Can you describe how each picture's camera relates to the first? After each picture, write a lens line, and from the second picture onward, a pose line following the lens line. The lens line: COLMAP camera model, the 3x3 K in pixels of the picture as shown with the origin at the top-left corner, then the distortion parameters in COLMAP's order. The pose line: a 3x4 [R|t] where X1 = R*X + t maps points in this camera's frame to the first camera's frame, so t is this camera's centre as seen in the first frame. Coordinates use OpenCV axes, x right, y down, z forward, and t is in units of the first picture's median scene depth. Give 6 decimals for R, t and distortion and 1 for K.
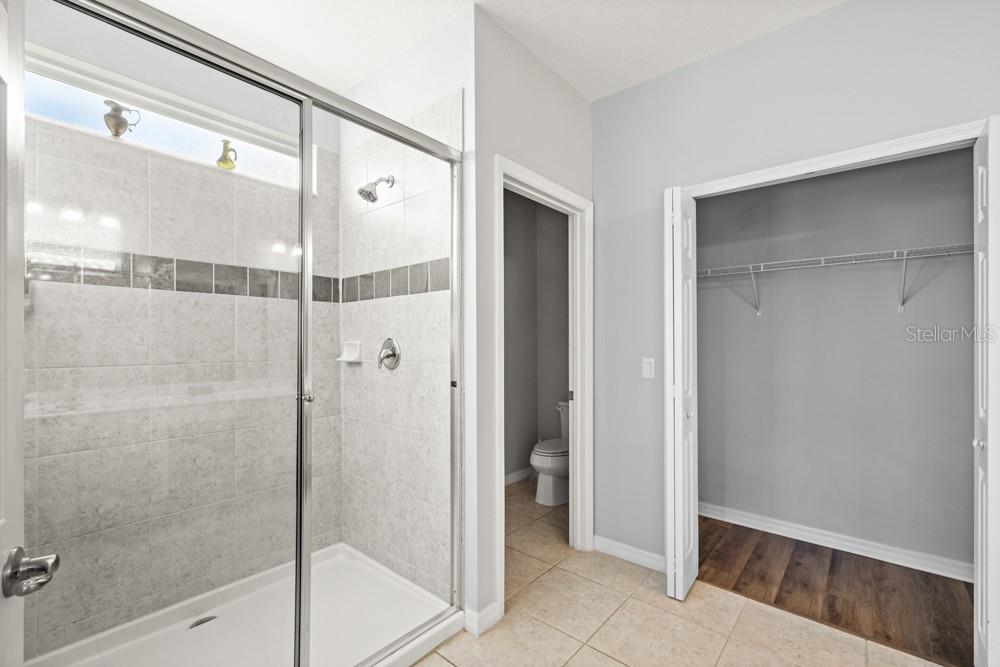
lens RADIAL K [[431.0, 0, 501.9], [0, 431.0, 341.6], [0, 0, 1]] dist [0.009016, -0.000899]
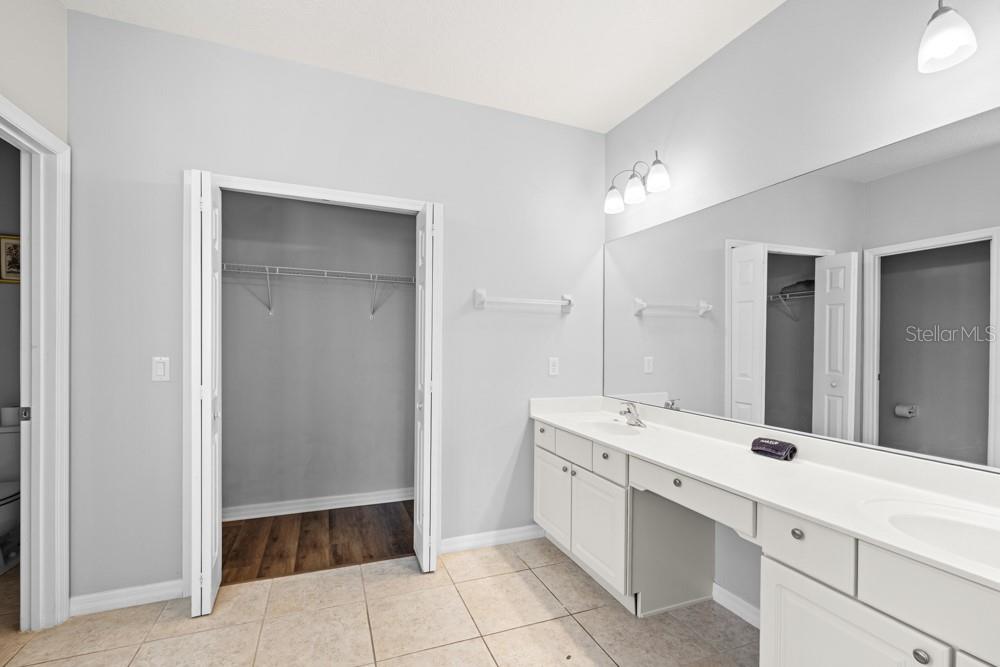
lens RADIAL K [[431.0, 0, 503.6], [0, 431.0, 340.7], [0, 0, 1]] dist [0.009016, -0.000899]
pose [[0.468704, 0.011399, 0.883282, -0.105324], [-0.014613, 0.999880, -0.005149, 0.000336], [-0.883235, -0.010494, 0.468814, -0.001320]]
